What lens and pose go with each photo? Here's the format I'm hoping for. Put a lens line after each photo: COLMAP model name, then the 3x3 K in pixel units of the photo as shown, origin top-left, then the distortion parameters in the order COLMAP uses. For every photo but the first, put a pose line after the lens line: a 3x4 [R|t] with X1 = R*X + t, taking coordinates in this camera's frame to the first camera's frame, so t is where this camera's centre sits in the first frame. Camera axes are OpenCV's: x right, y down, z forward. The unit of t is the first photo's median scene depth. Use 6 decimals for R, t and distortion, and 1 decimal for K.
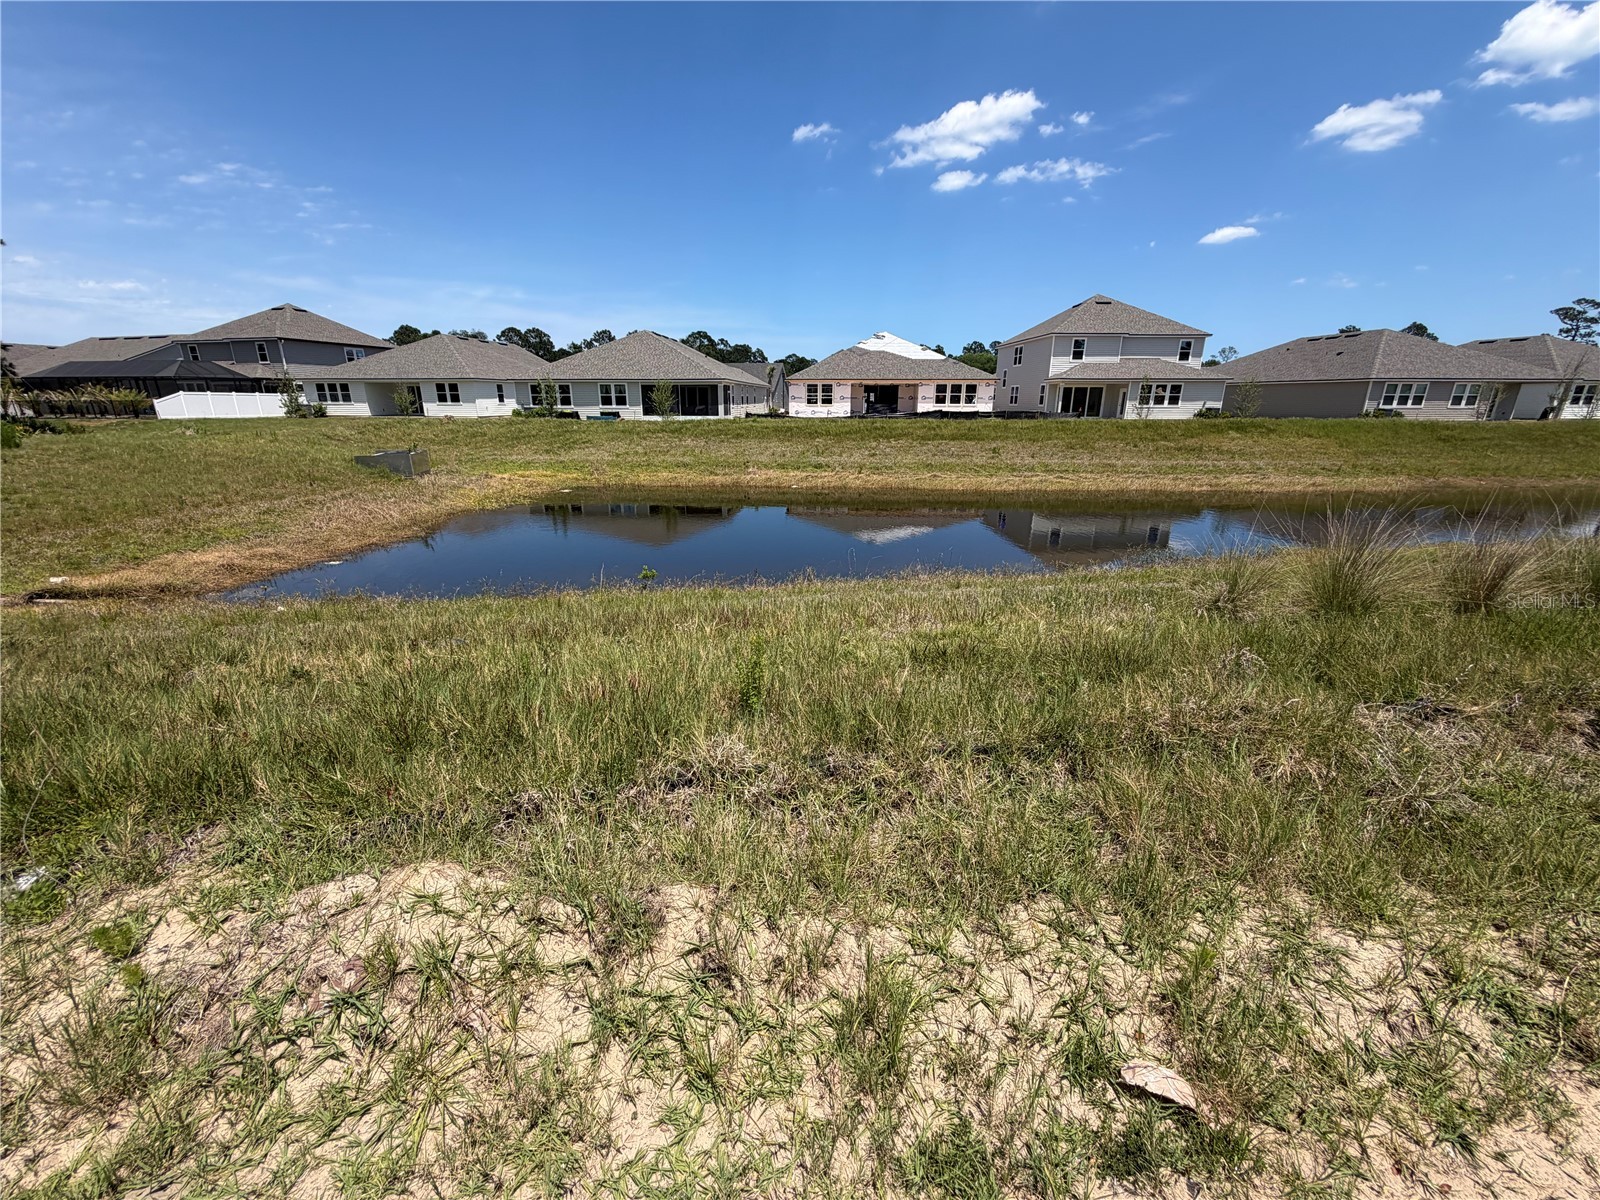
lens RADIAL K [[638.3, 0, 785.3], [0, 638.3, 600.1], [0, 0, 1]] dist [-0.000403, 0.000455]
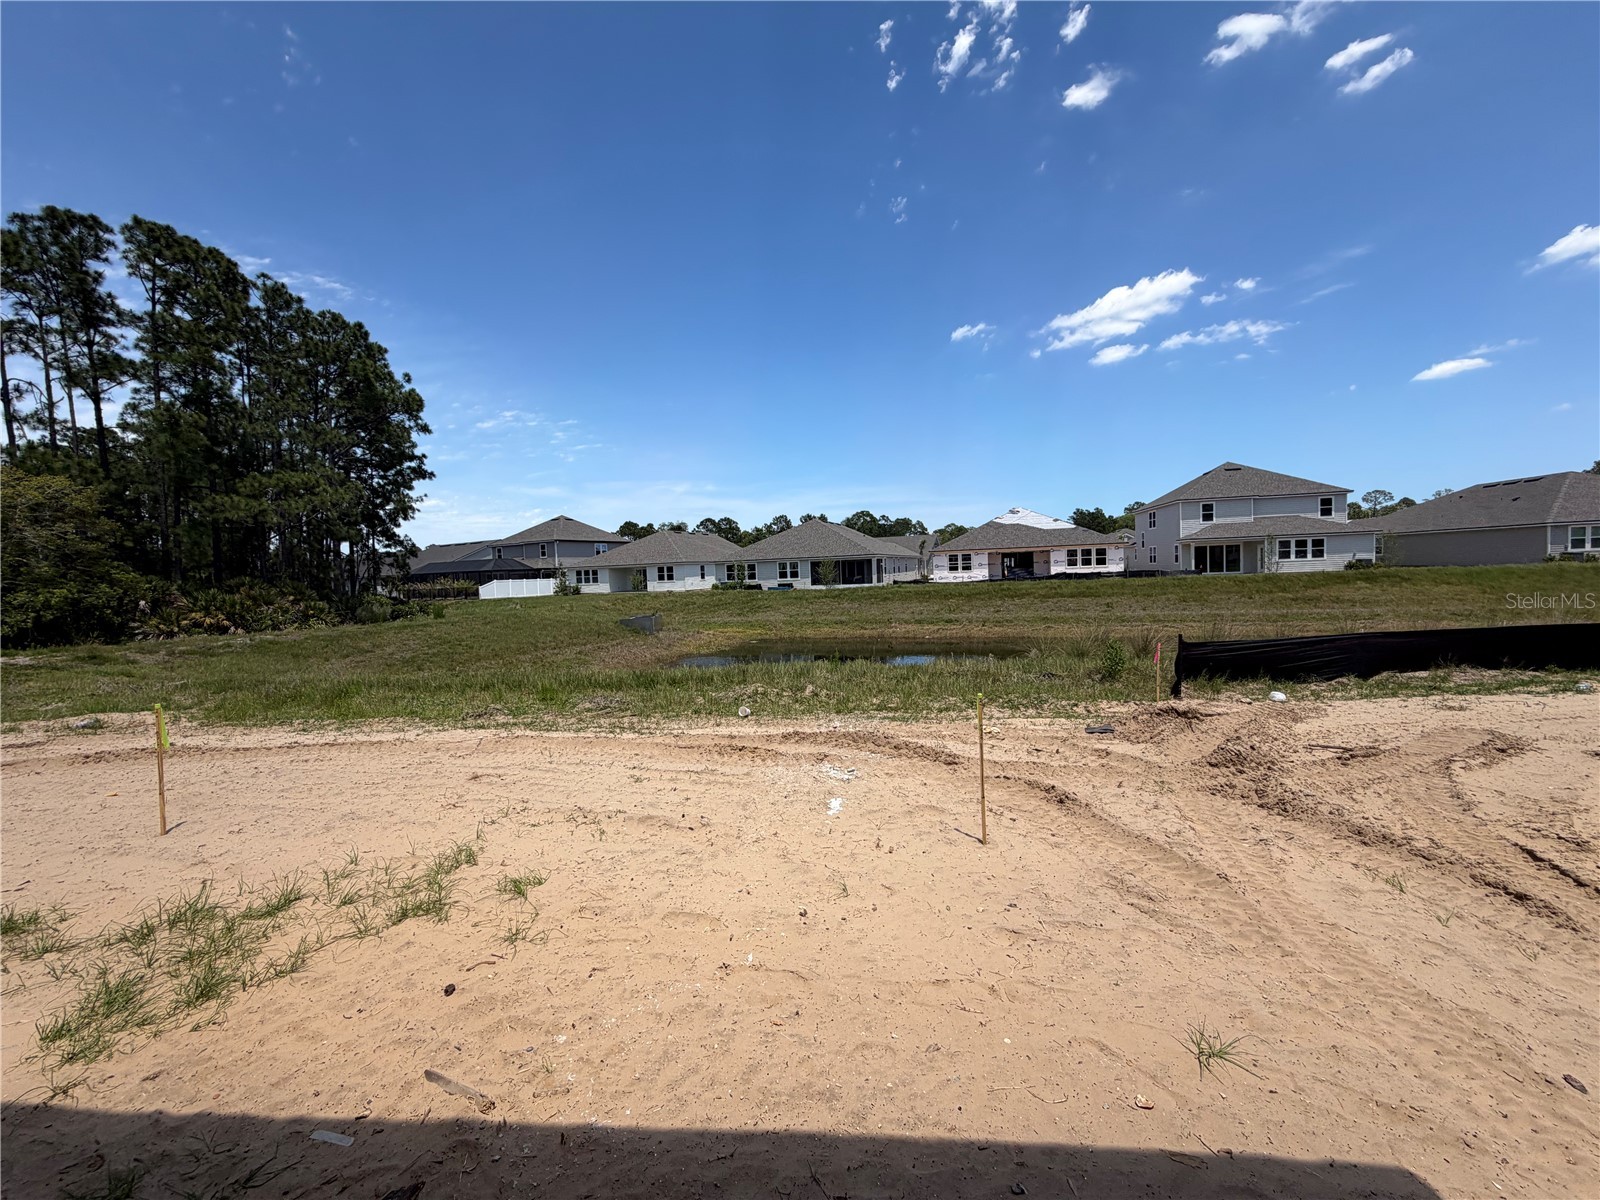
lens RADIAL K [[638.3, 0, 794.9], [0, 638.3, 600.0], [0, 0, 1]] dist [-0.000403, 0.000455]
pose [[0.971148, -0.028273, -0.236797, 0.035419], [-0.031904, 0.968619, -0.246492, 0.040520], [0.236336, 0.246935, 0.939770, -0.149603]]
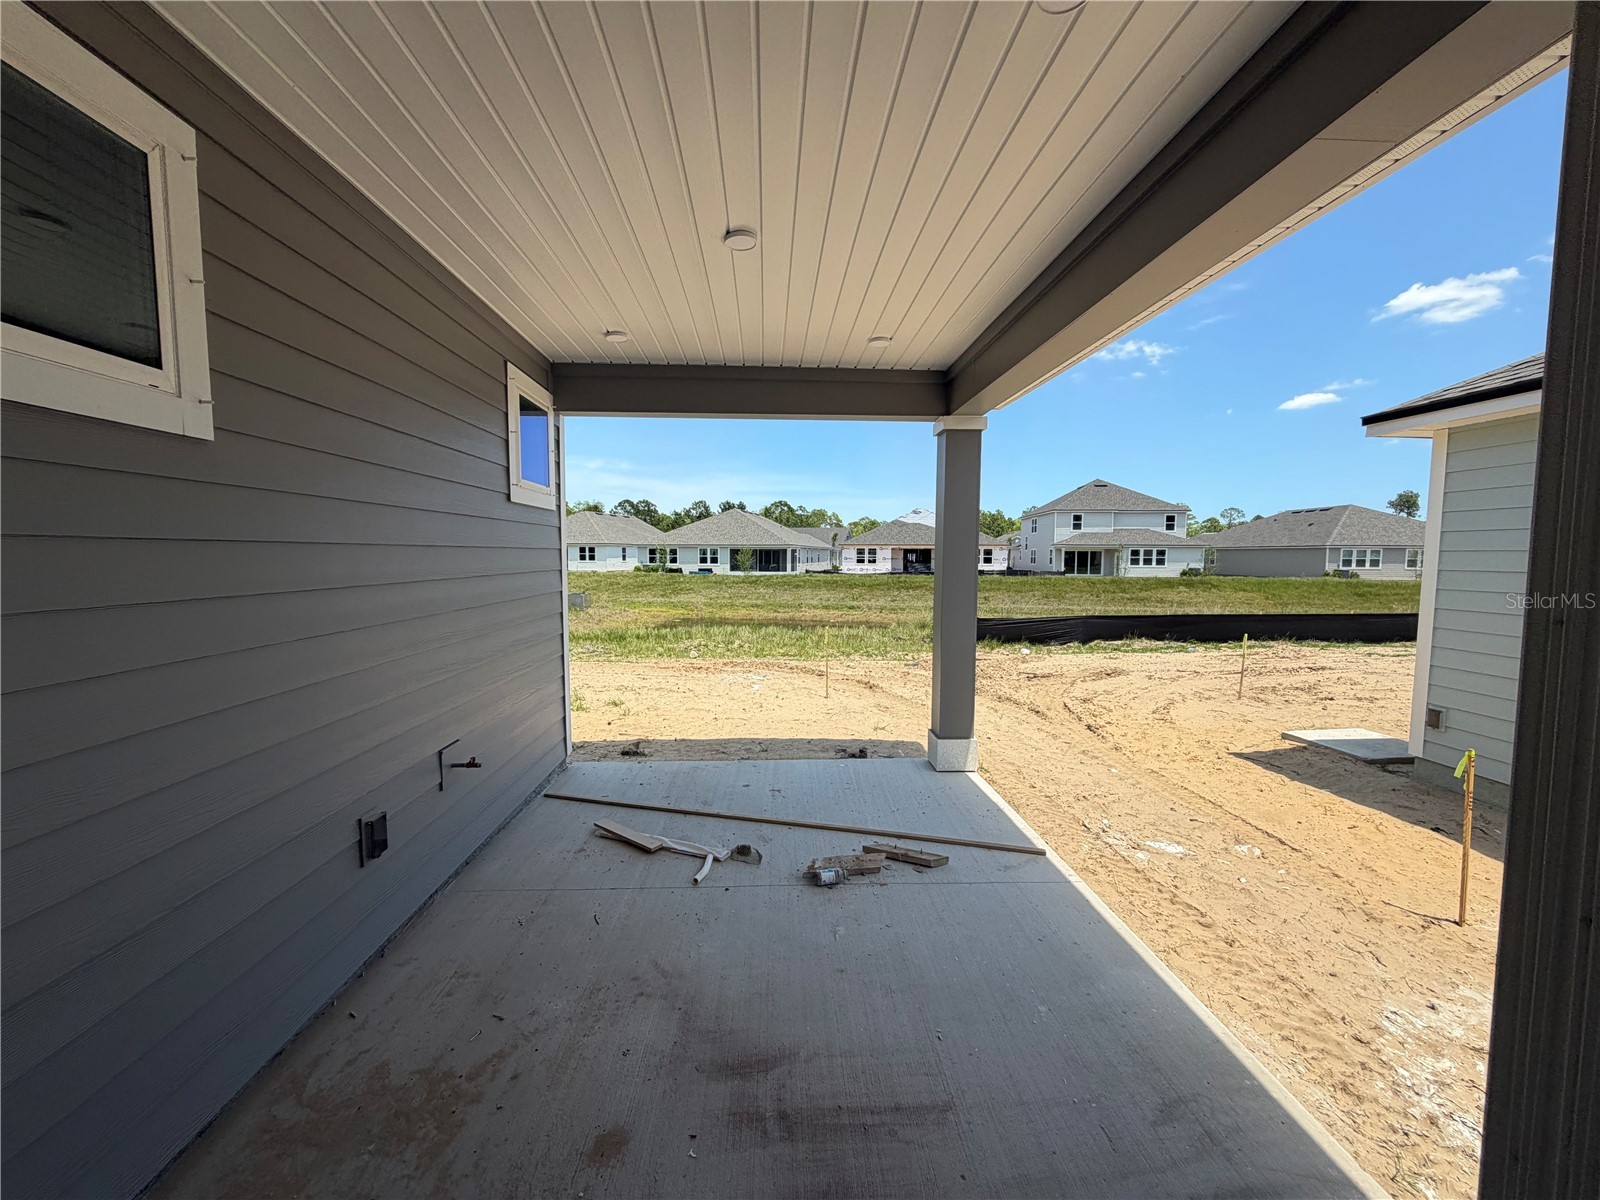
lens RADIAL K [[638.3, 0, 799.4], [0, 638.3, 606.5], [0, 0, 1]] dist [-0.000403, 0.000455]
pose [[0.995041, 0.012105, -0.098726, 0.048099], [-0.033798, 0.974657, -0.221137, 0.064257], [0.093547, 0.223377, 0.970233, -0.233596]]
